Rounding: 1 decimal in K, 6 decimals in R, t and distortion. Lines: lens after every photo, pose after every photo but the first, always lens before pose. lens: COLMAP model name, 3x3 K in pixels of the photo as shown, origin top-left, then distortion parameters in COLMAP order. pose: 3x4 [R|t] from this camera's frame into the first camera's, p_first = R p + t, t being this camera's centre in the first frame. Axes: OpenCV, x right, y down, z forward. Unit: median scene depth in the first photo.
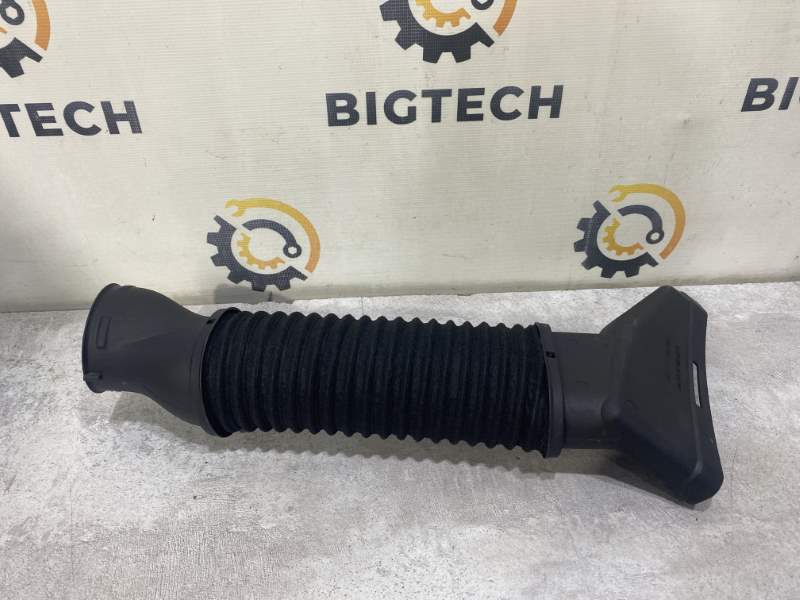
lens RADIAL K [[606.2, 0, 402.0], [0, 606.2, 296.8], [0, 0, 1]] dist [0.011471, -0.013039]
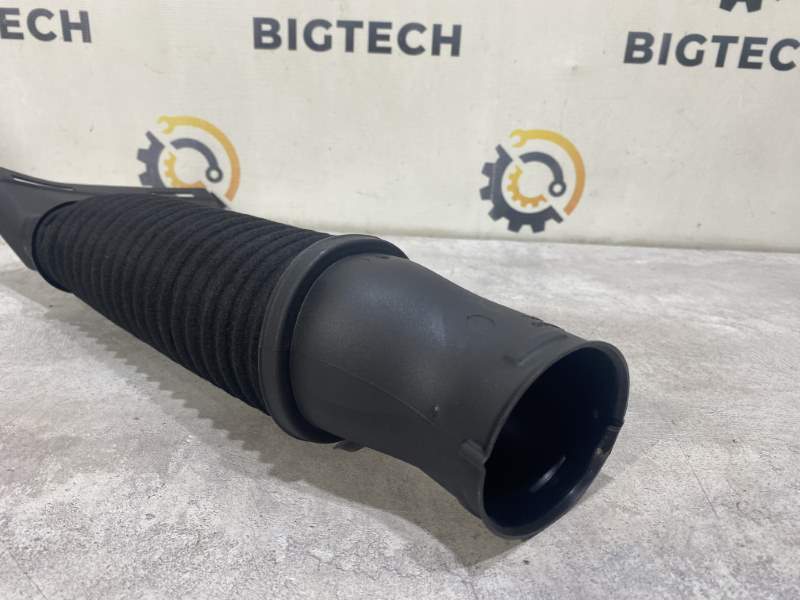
lens RADIAL K [[610.3, 0, 390.5], [0, 610.3, 299.4], [0, 0, 1]] dist [0.000574, -0.005272]
pose [[0.996226, 0.078021, -0.038044, 0.214025], [-0.085217, 0.962480, -0.257624, 0.444351], [0.016516, 0.259894, 0.965496, 0.028699]]
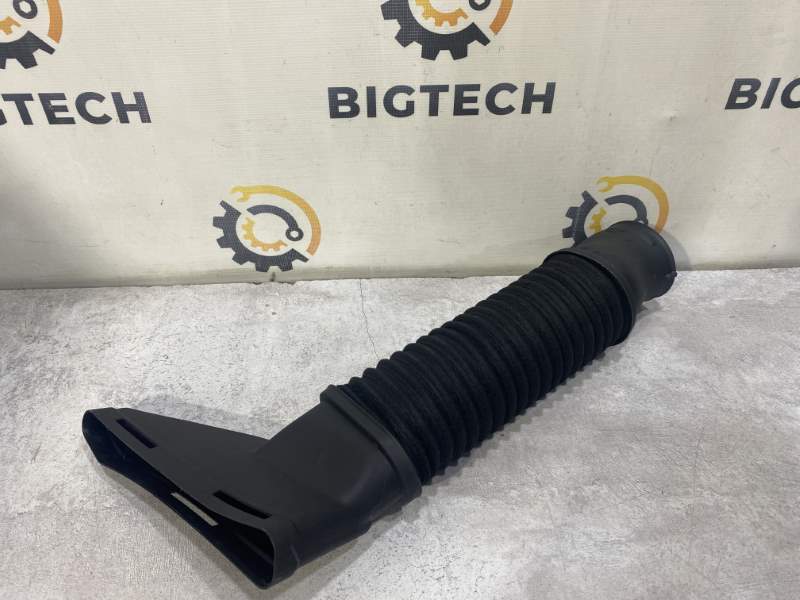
lens RADIAL K [[606.1, 0, 403.0], [0, 606.1, 296.2], [0, 0, 1]] dist [0.007682, -0.005579]
pose [[0.999887, 0.012636, 0.008116, -0.000494], [-0.013111, 0.998026, 0.061416, -0.041760], [-0.007324, -0.061515, 0.998079, -0.061749]]
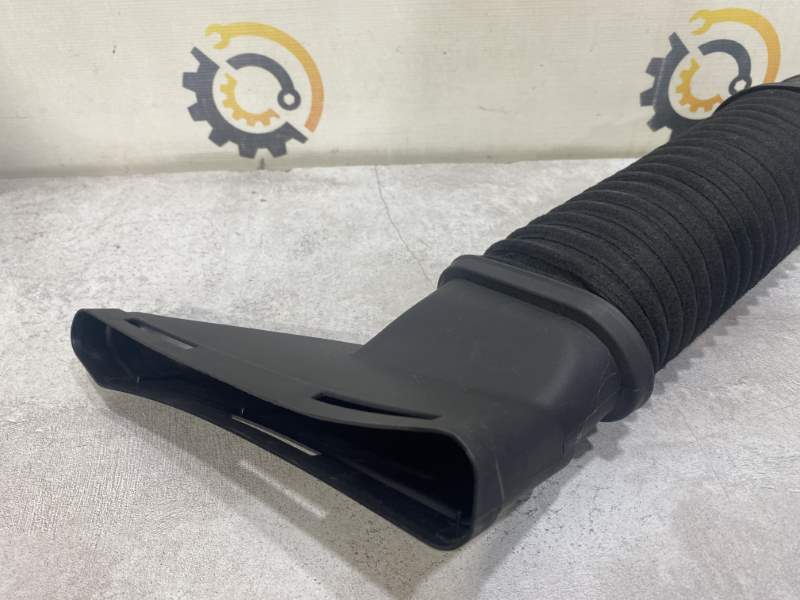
lens RADIAL K [[614.8, 0, 398.0], [0, 614.8, 297.1], [0, 0, 1]] dist [-0.015289, 0.007339]
pose [[0.999955, 0.000389, 0.009446, -0.052965], [-0.000724, 0.999369, 0.035513, 0.177973], [-0.009426, -0.035518, 0.999325, 0.211820]]
